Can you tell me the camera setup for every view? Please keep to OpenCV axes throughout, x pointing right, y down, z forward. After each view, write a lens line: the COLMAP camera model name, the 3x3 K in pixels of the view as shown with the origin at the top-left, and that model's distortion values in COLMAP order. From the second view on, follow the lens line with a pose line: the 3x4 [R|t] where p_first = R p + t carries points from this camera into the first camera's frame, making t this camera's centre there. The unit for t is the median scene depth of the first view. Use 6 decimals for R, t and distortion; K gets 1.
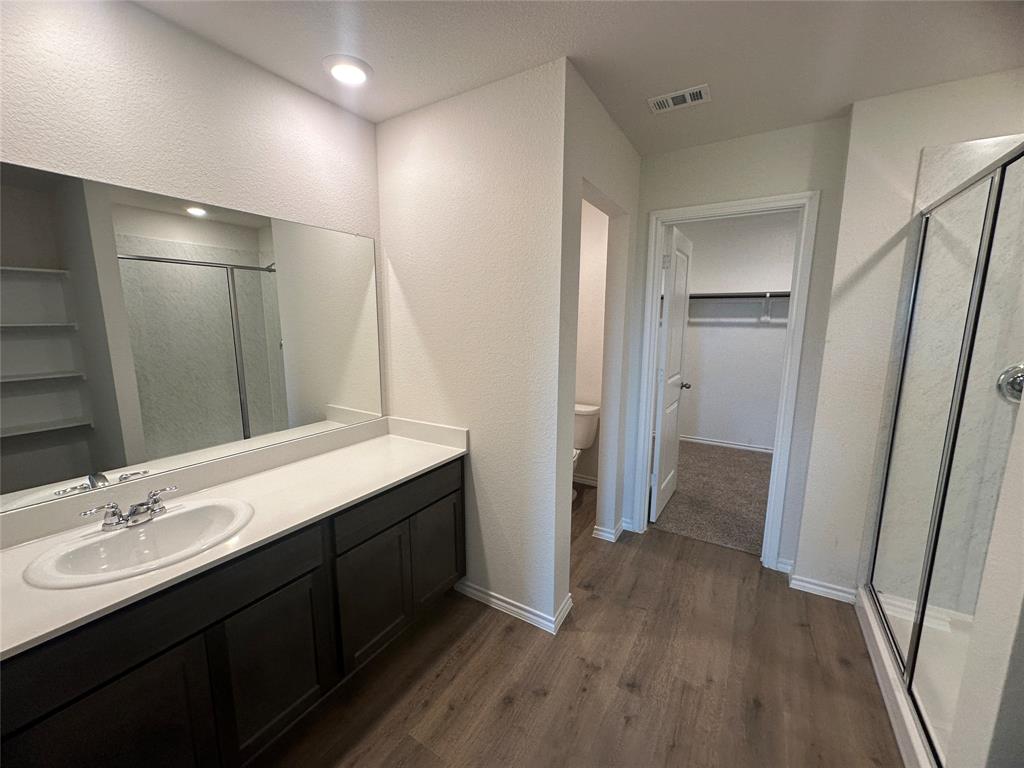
lens RADIAL K [[409.7, 0, 512.0], [0, 409.7, 384.0], [0, 0, 1]] dist [0.000916, 0.000072]
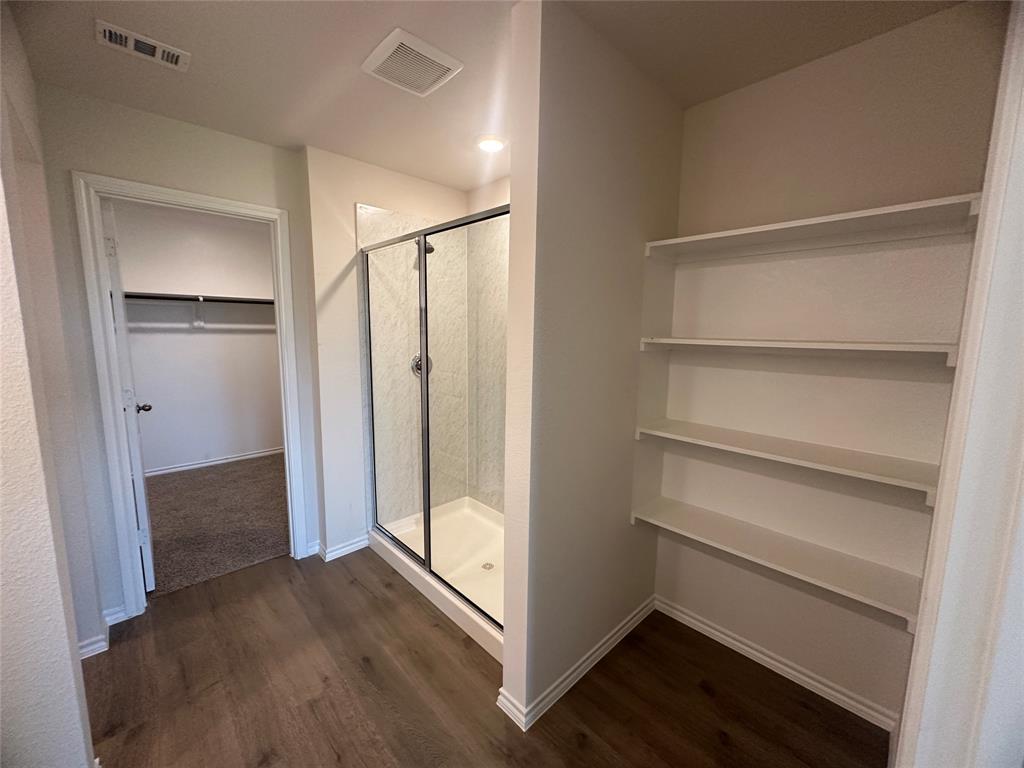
lens RADIAL K [[409.7, 0, 512.0], [0, 409.7, 384.0], [0, 0, 1]] dist [0.000916, 0.000072]
pose [[0.258248, -0.130804, 0.957183, -0.218652], [0.141651, 0.985210, 0.096416, -0.026230], [-0.955638, 0.110687, 0.272957, 0.154999]]
